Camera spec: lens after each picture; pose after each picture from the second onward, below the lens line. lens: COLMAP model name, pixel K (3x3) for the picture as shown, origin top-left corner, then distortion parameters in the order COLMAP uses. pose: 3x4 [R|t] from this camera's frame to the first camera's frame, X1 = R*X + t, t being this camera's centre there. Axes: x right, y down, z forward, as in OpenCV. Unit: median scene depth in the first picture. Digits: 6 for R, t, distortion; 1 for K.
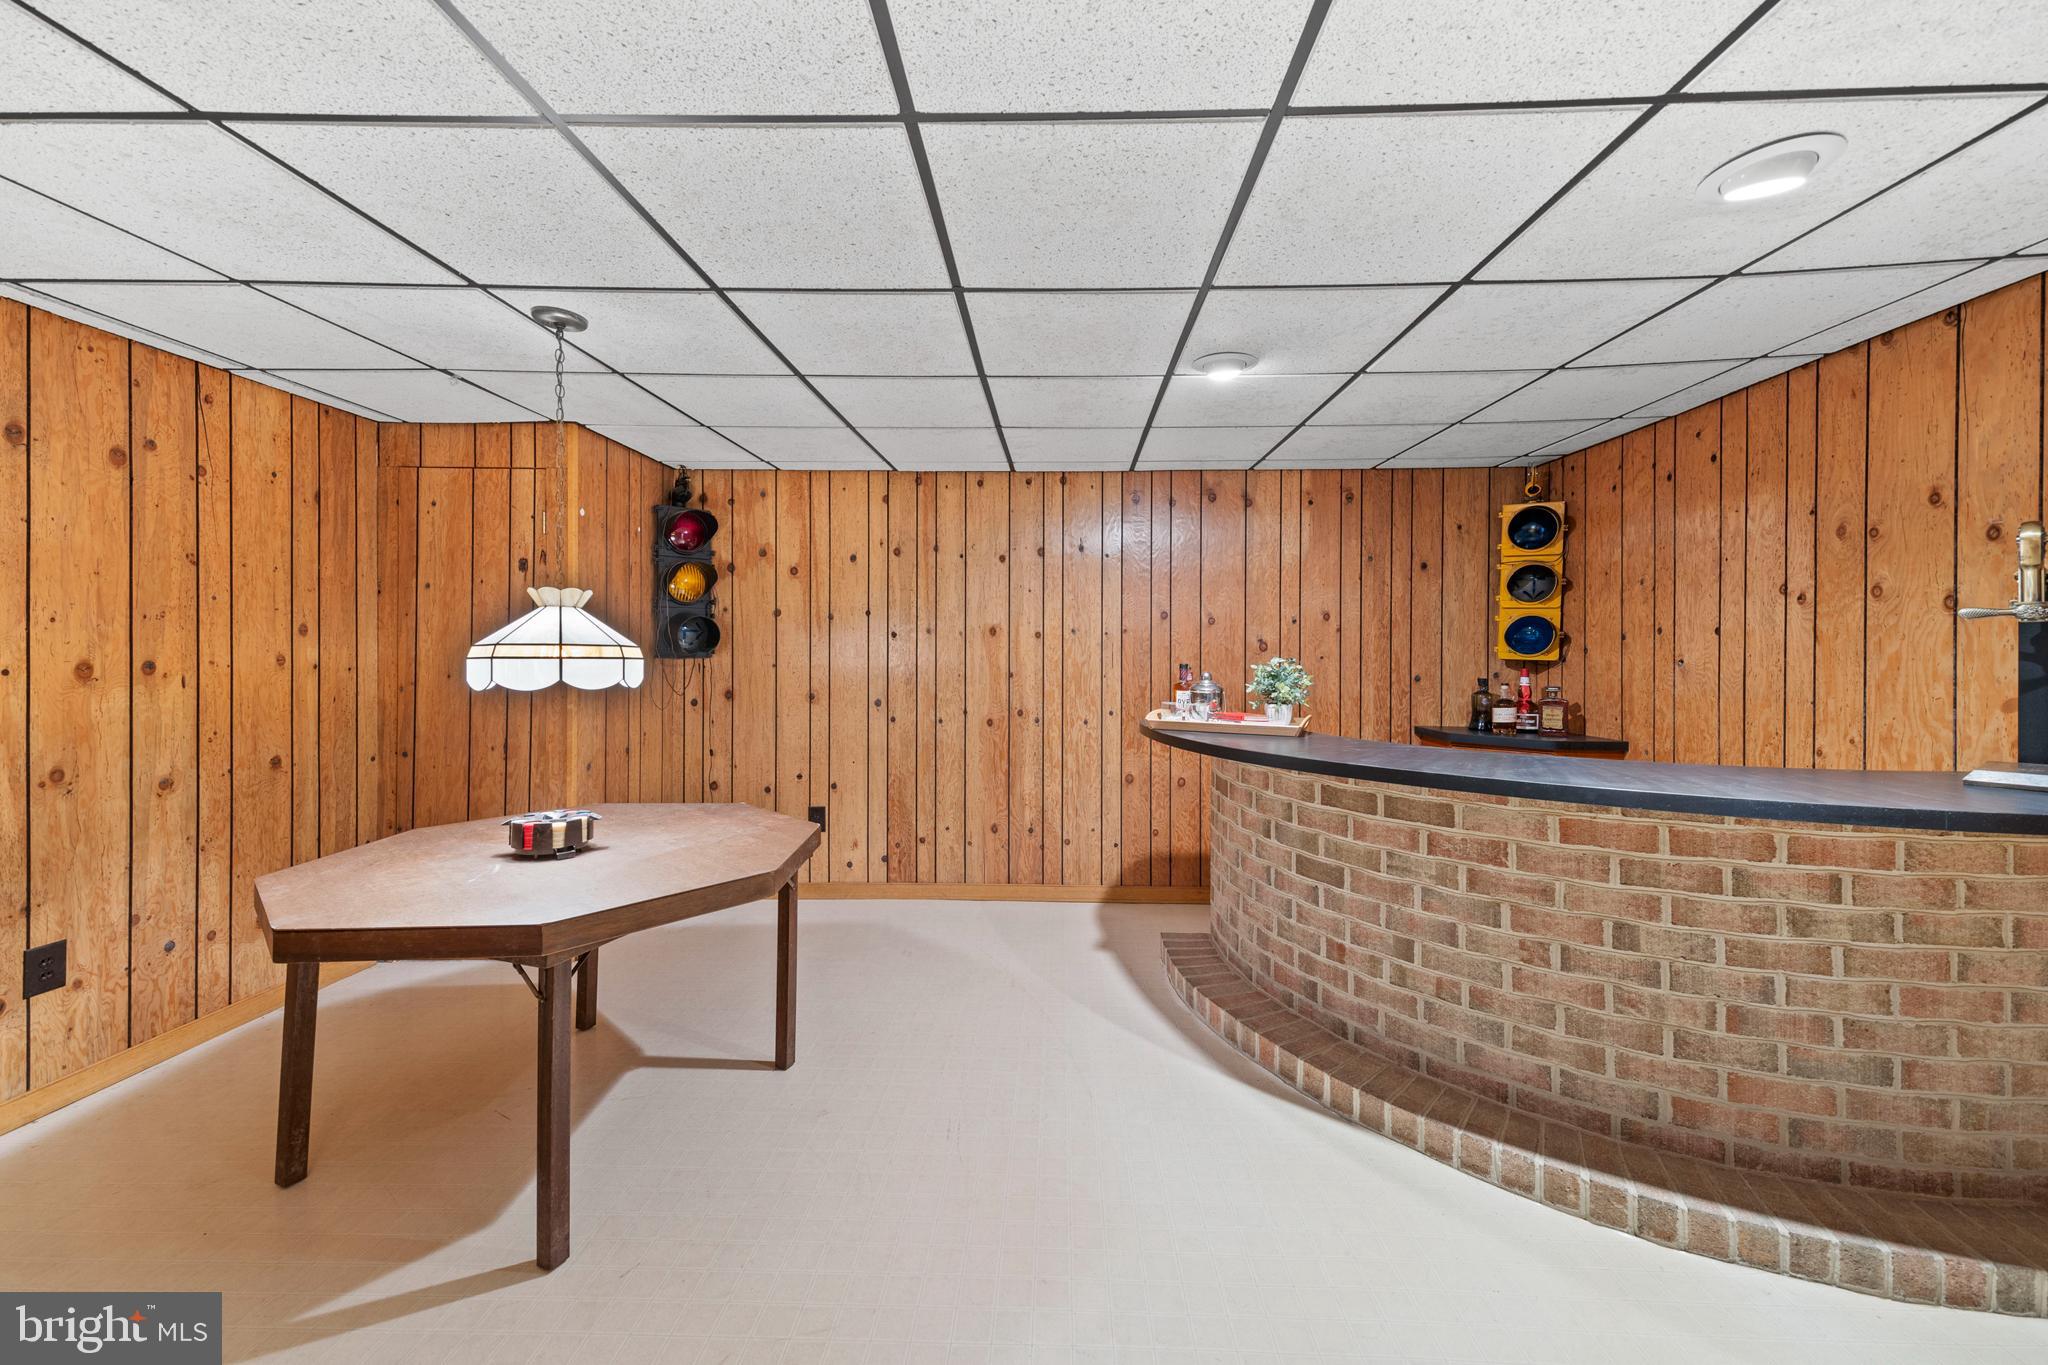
lens RADIAL K [[752.7, 0, 1041.1], [0, 752.7, 655.9], [0, 0, 1]] dist [0.013539, -0.000326]
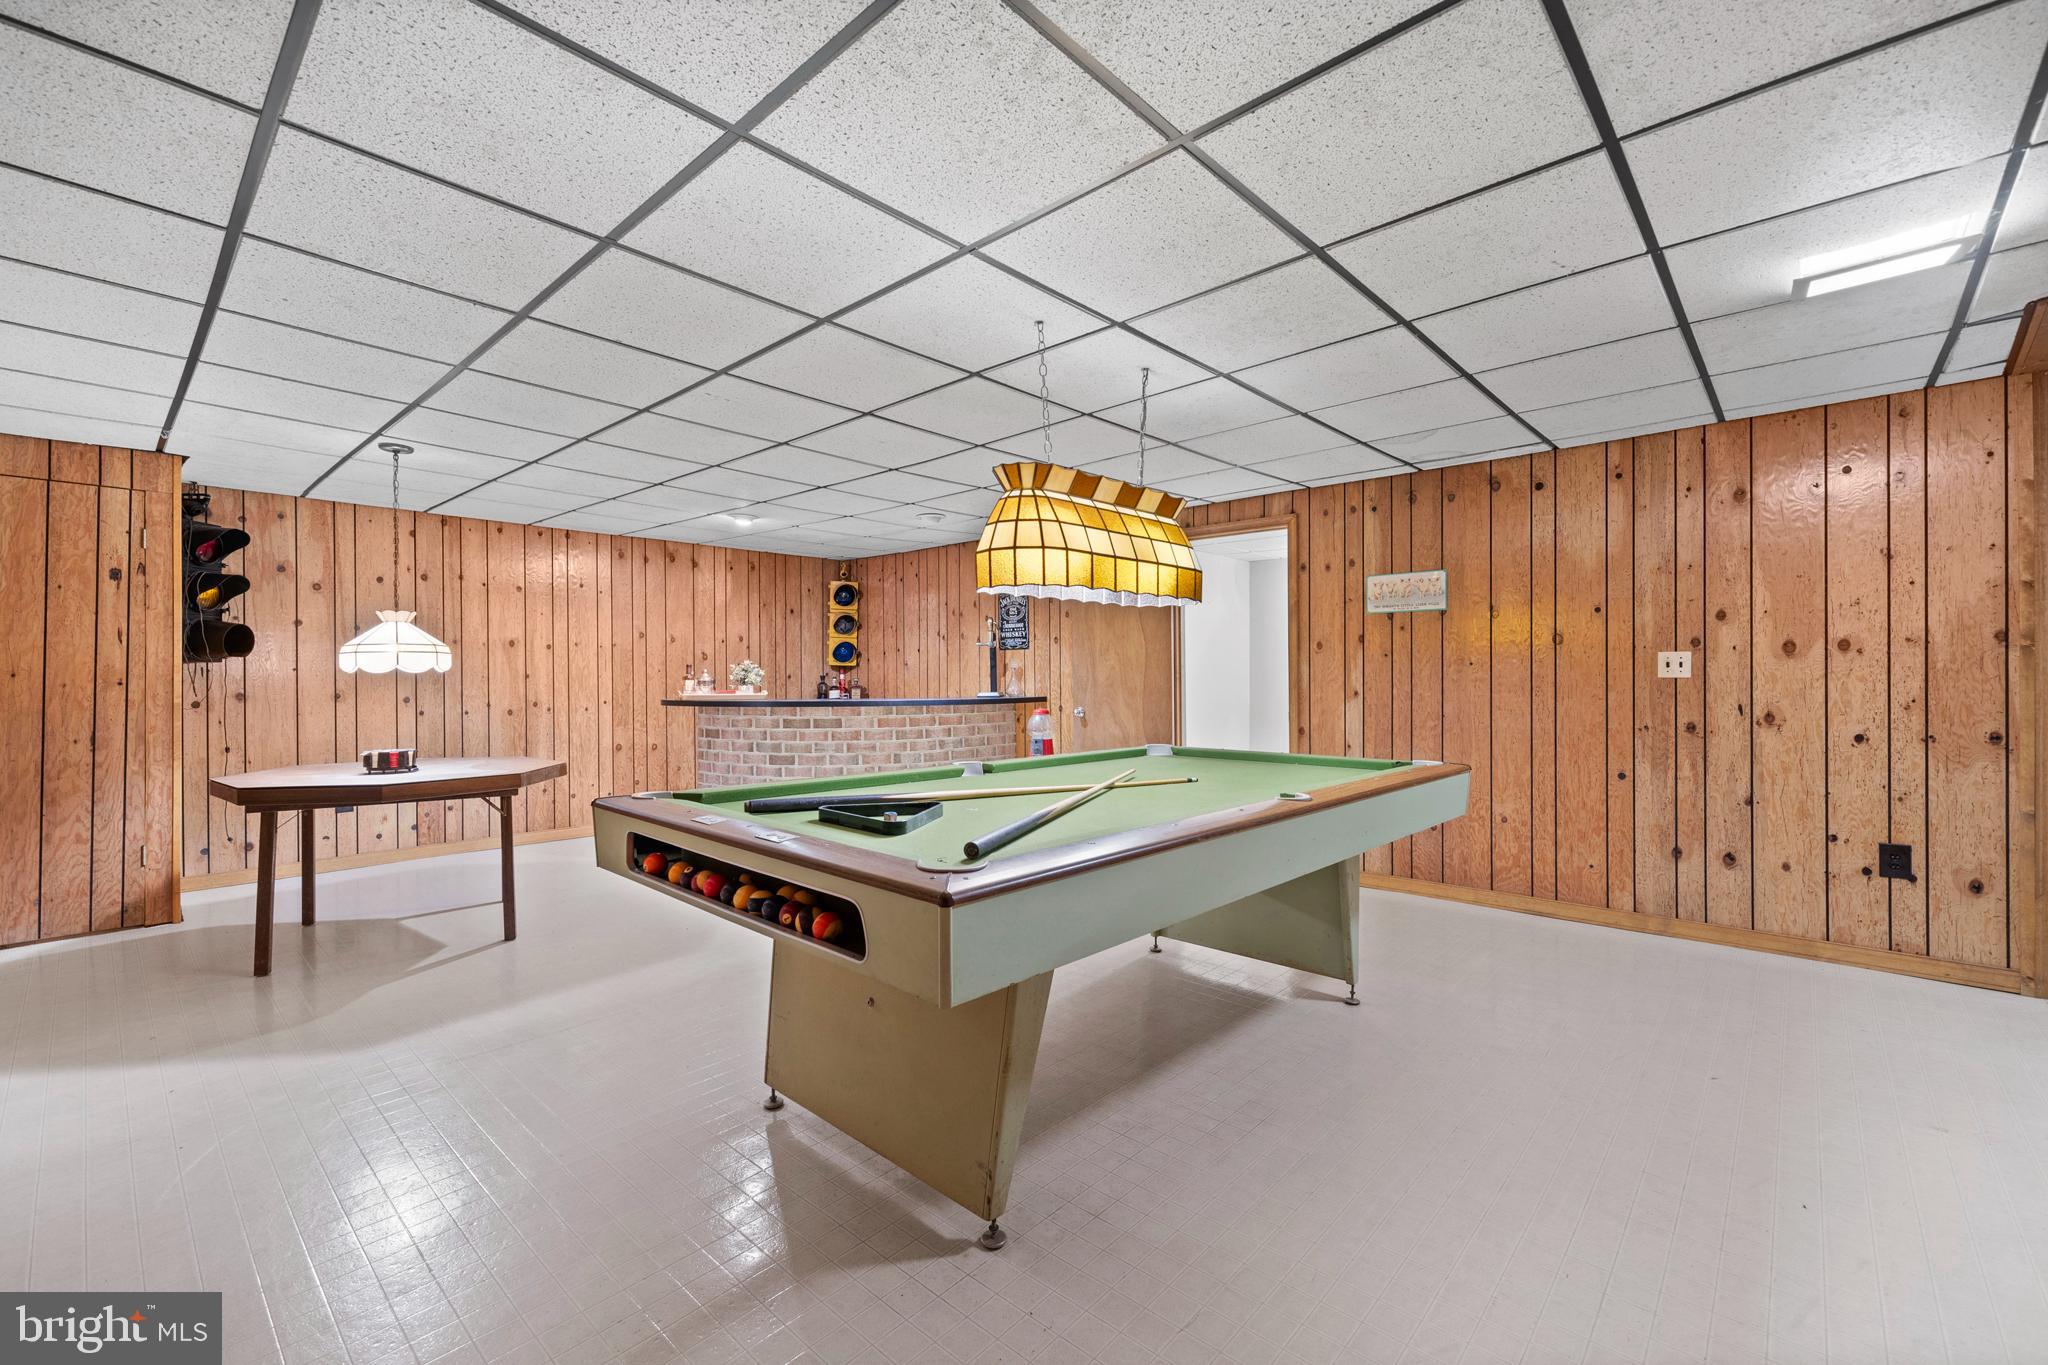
lens RADIAL K [[837.5, 0, 1031.4], [0, 837.5, 678.9], [0, 0, 1]] dist [-0.000458, -0.000026]
pose [[0.645108, -0.009902, 0.764027, -0.750552], [0.011823, 0.999926, 0.002976, 0.045244], [-0.764000, 0.007113, 0.645177, -0.810990]]
